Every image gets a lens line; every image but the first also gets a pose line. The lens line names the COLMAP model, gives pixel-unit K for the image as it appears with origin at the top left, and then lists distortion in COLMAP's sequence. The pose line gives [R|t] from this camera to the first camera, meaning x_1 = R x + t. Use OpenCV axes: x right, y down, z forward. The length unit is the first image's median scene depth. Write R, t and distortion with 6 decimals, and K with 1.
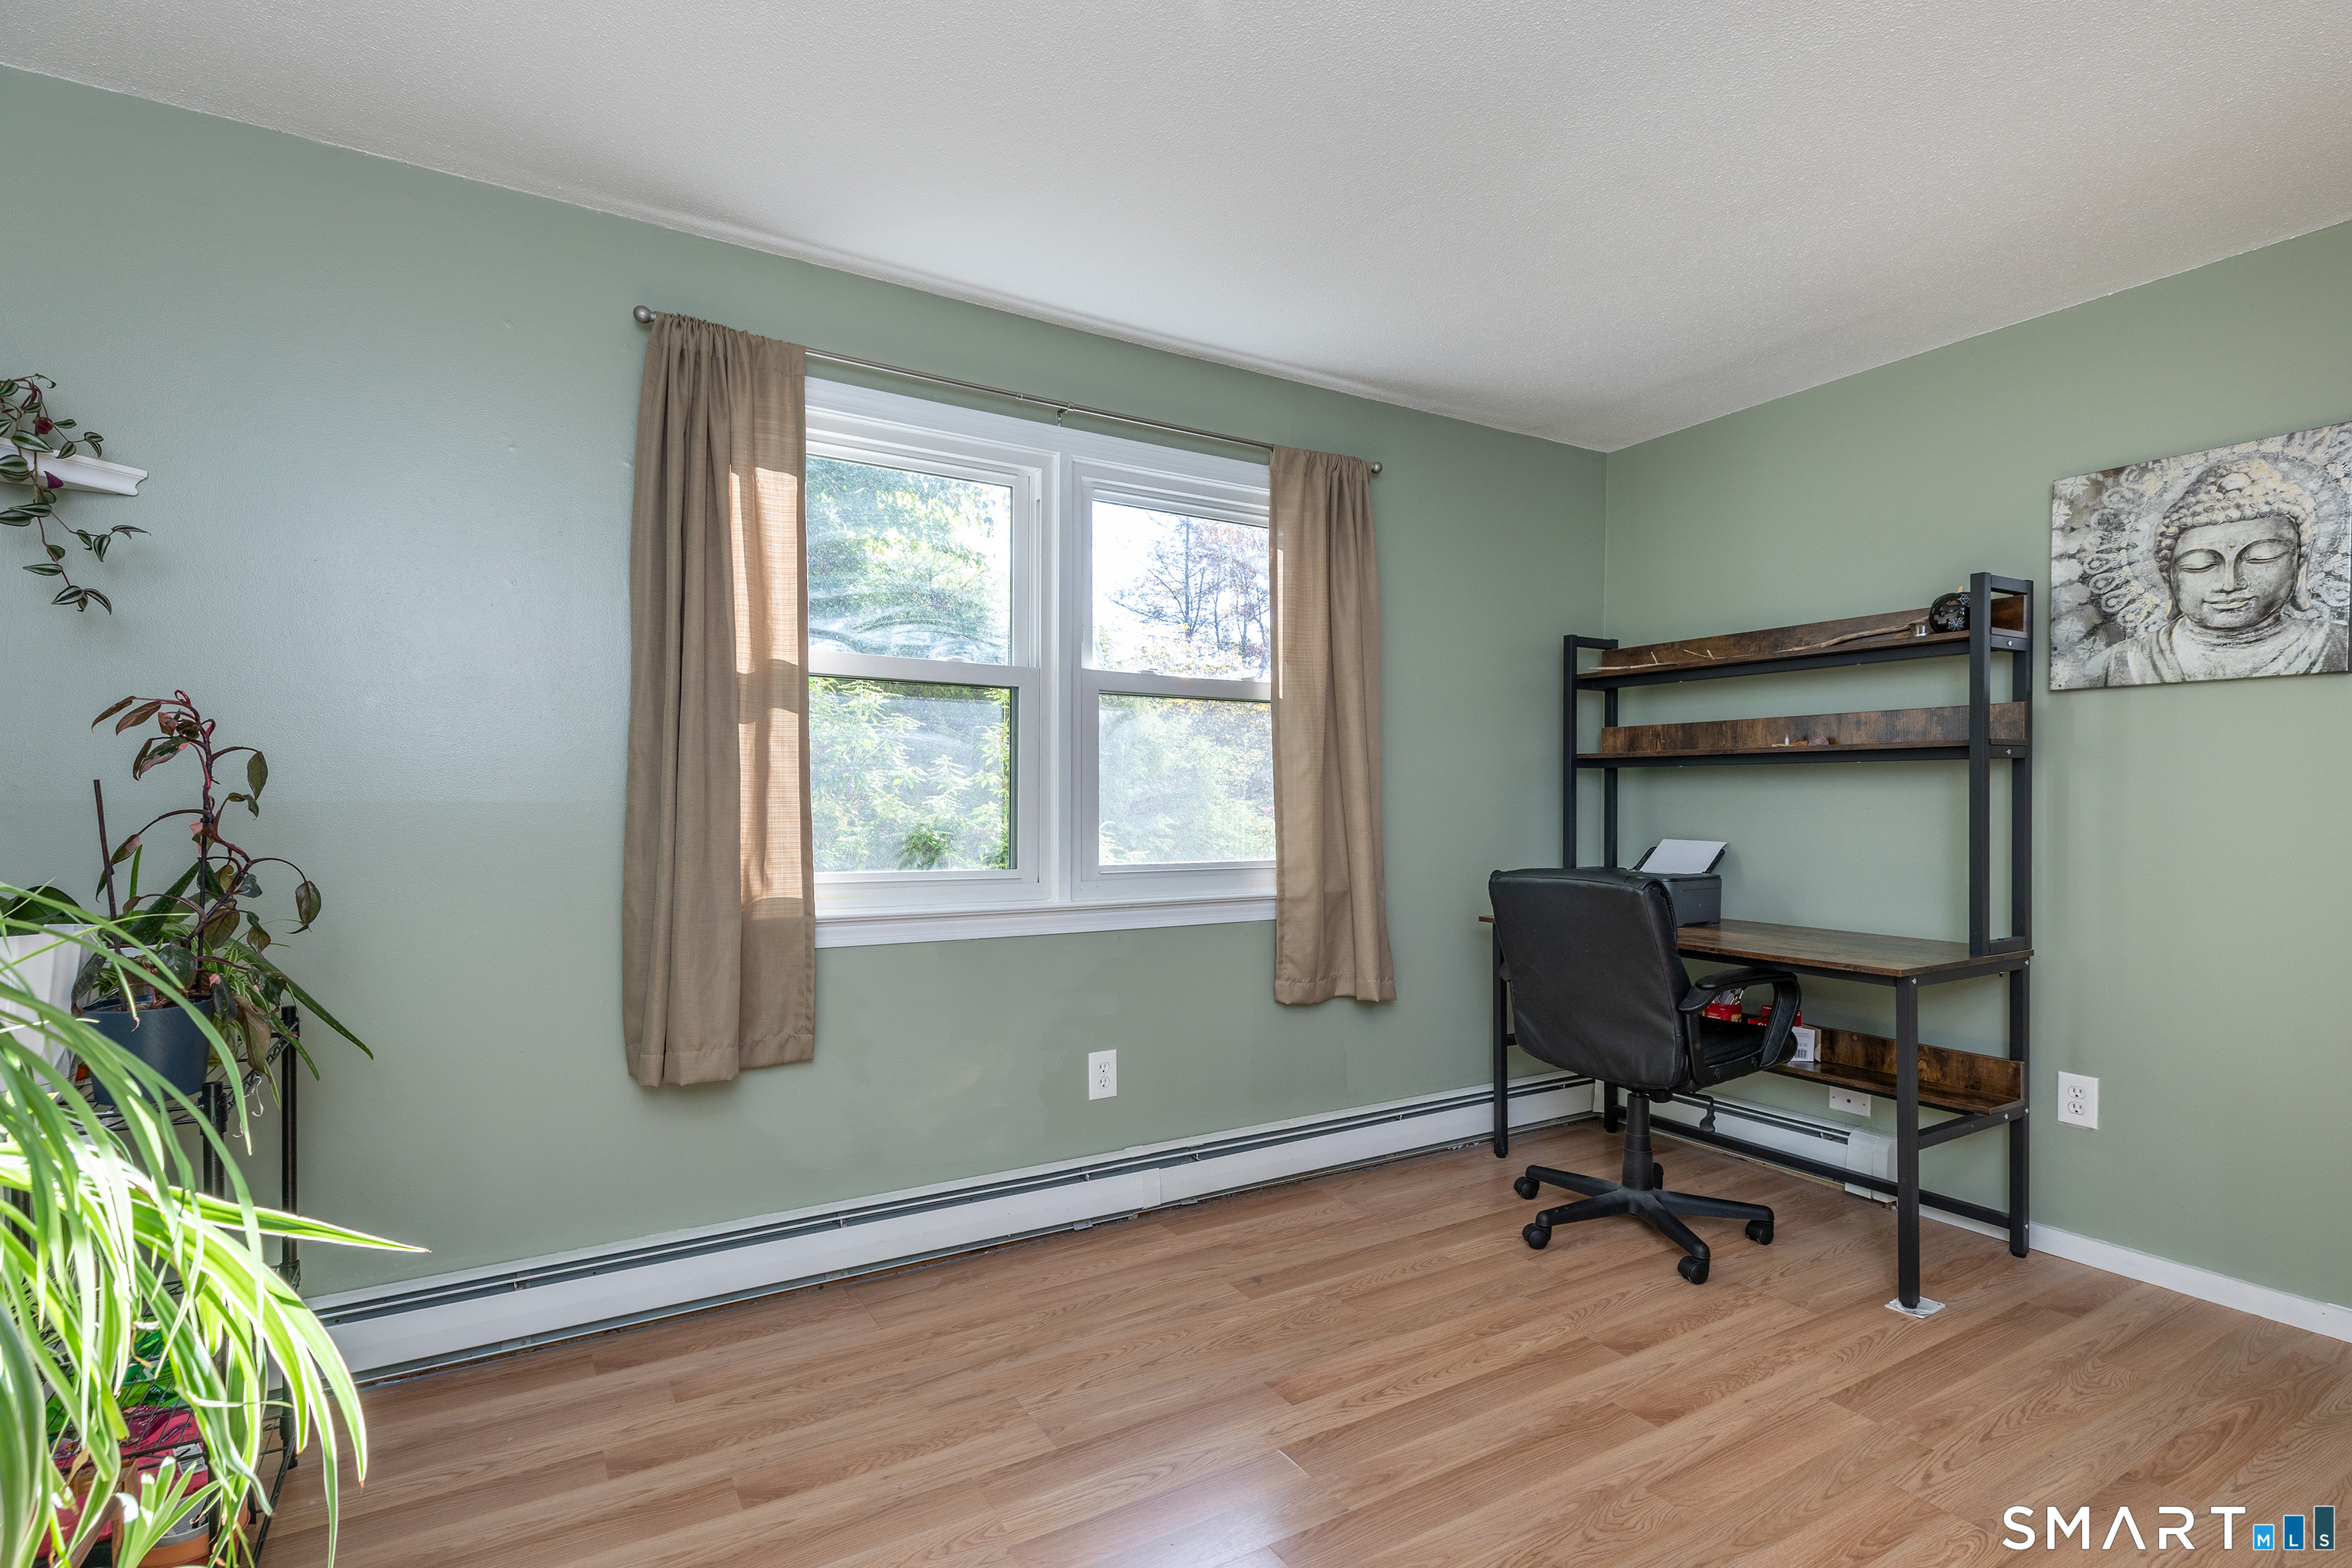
lens RADIAL K [[1047.1, 0, 1216.1], [0, 1047.1, 815.7], [0, 0, 1]] dist [0.013219, -0.001655]
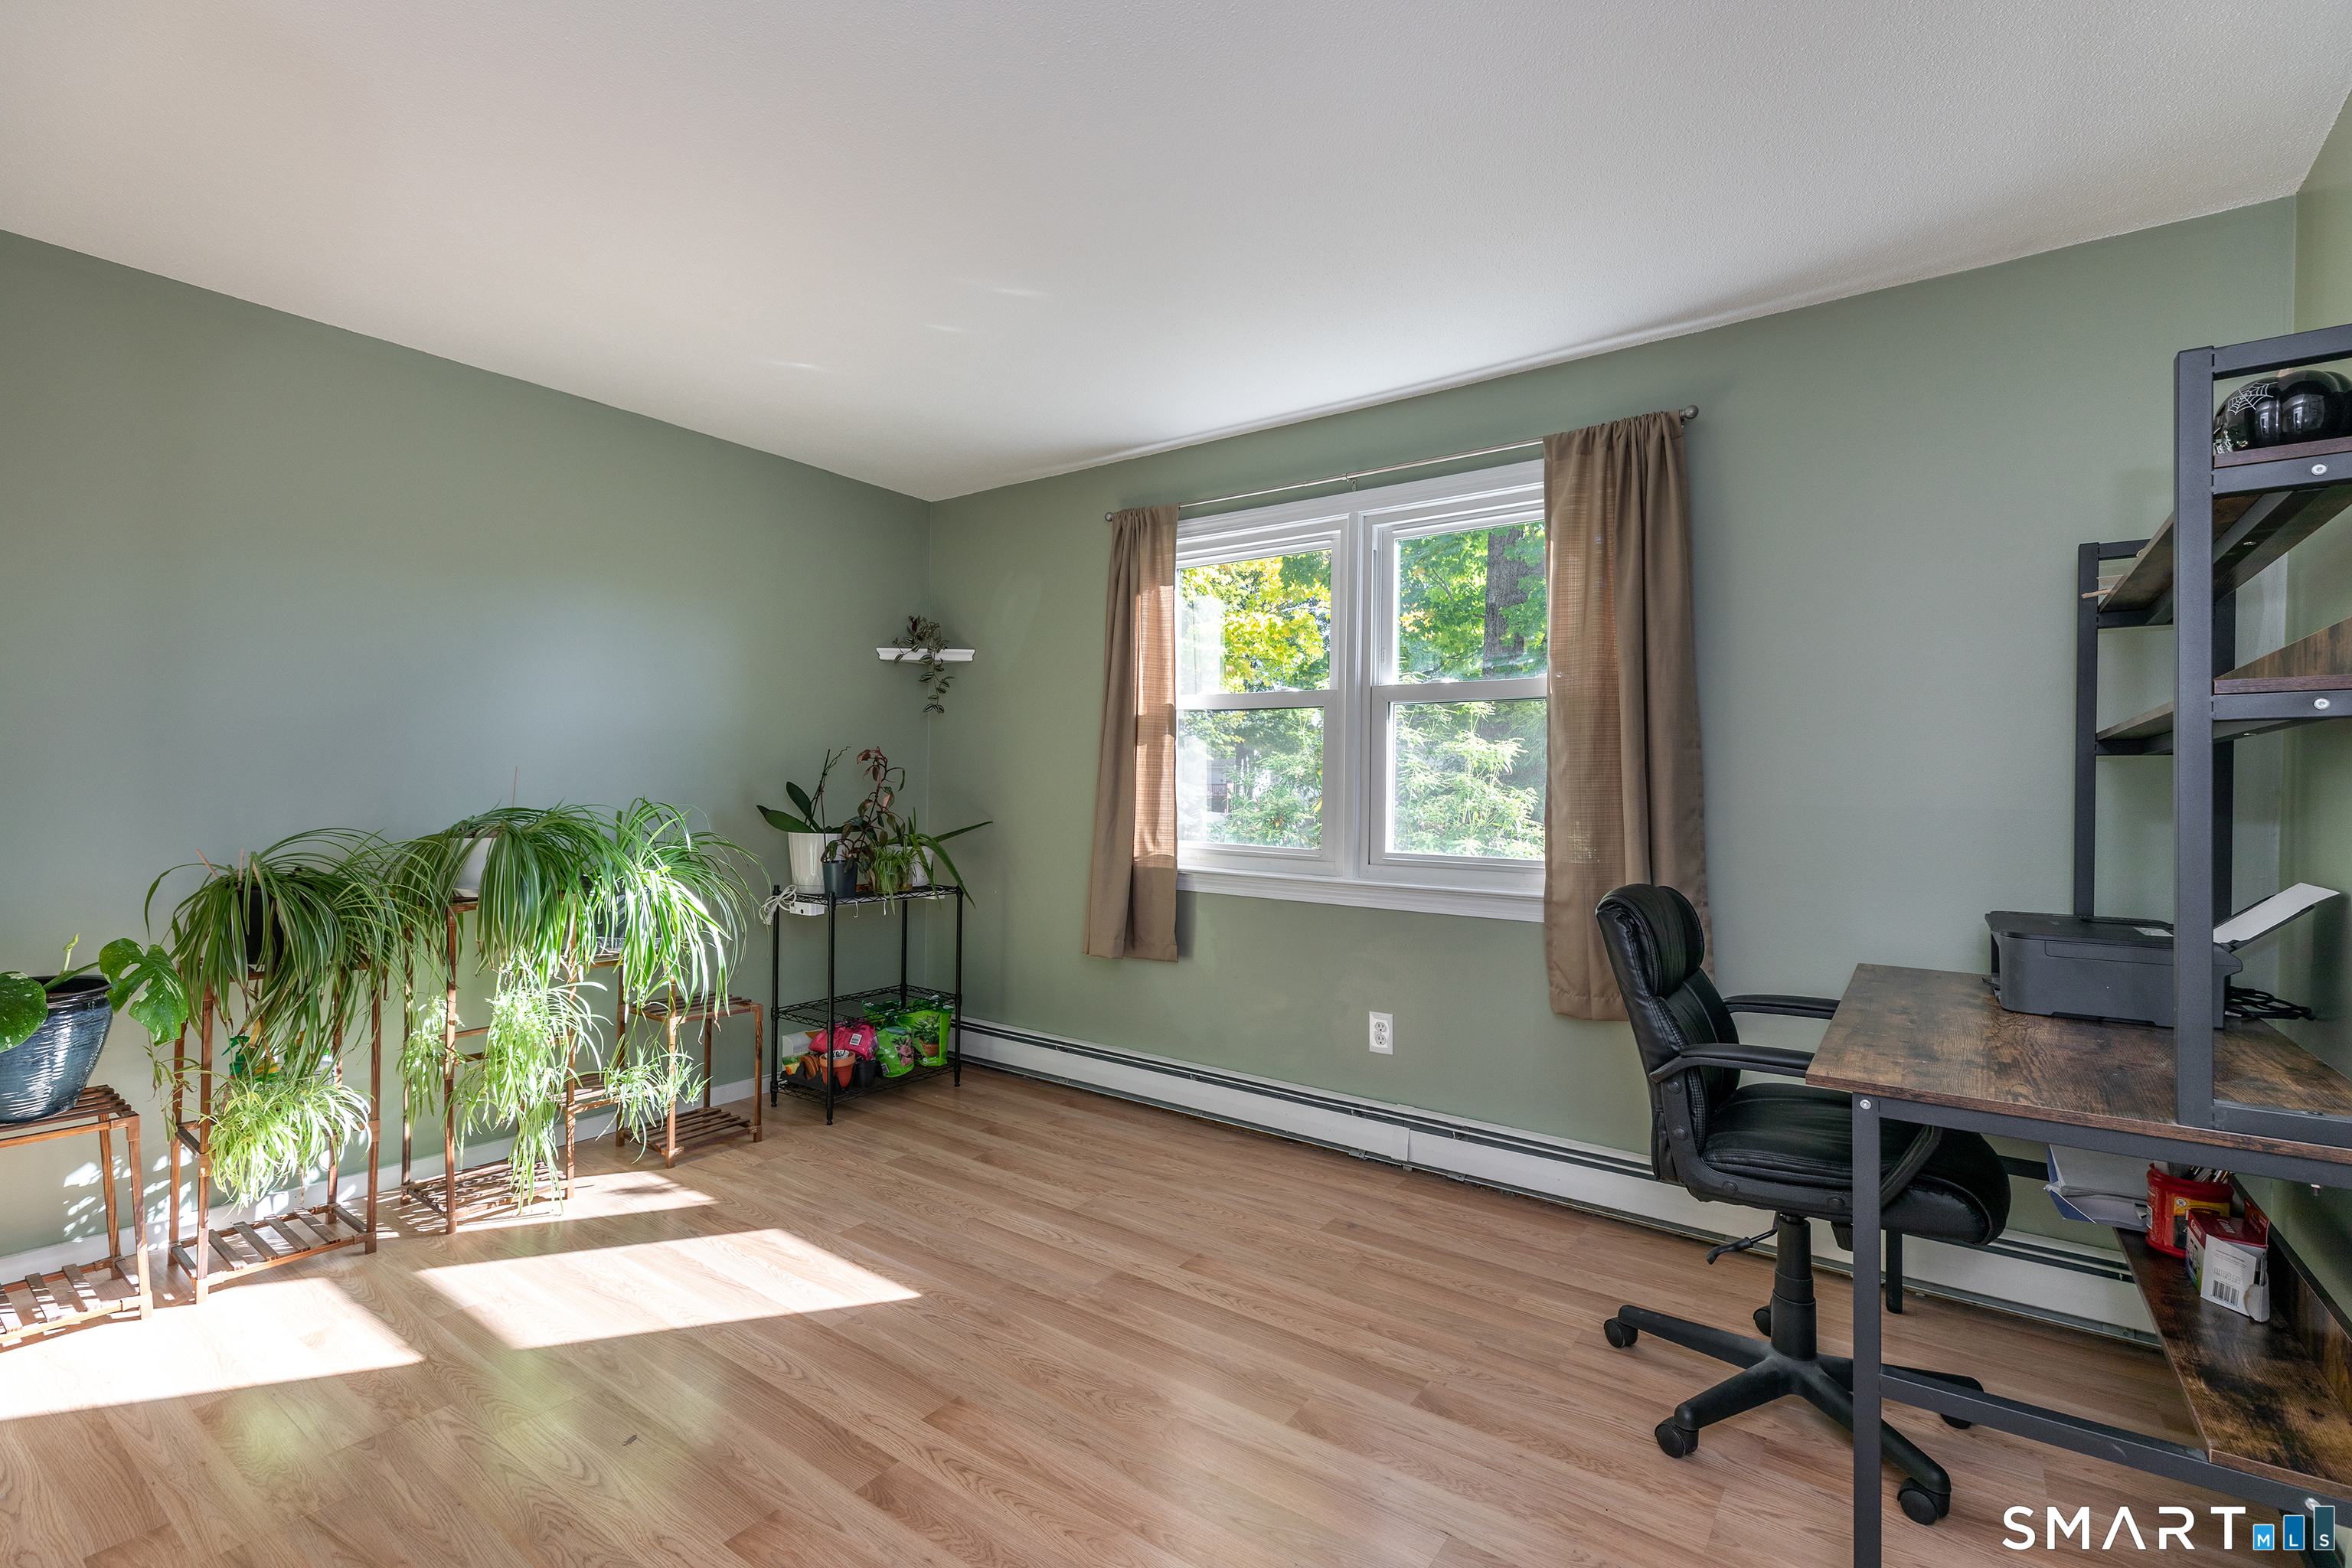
lens RADIAL K [[1047.1, 0, 1185.5], [0, 1047.1, 778.3], [0, 0, 1]] dist [0.013219, -0.001655]
pose [[0.414722, -0.001474, -0.909947, 0.991548], [-0.021771, 0.999696, -0.011541, -0.019026], [0.909688, 0.024596, 0.414564, 0.363346]]
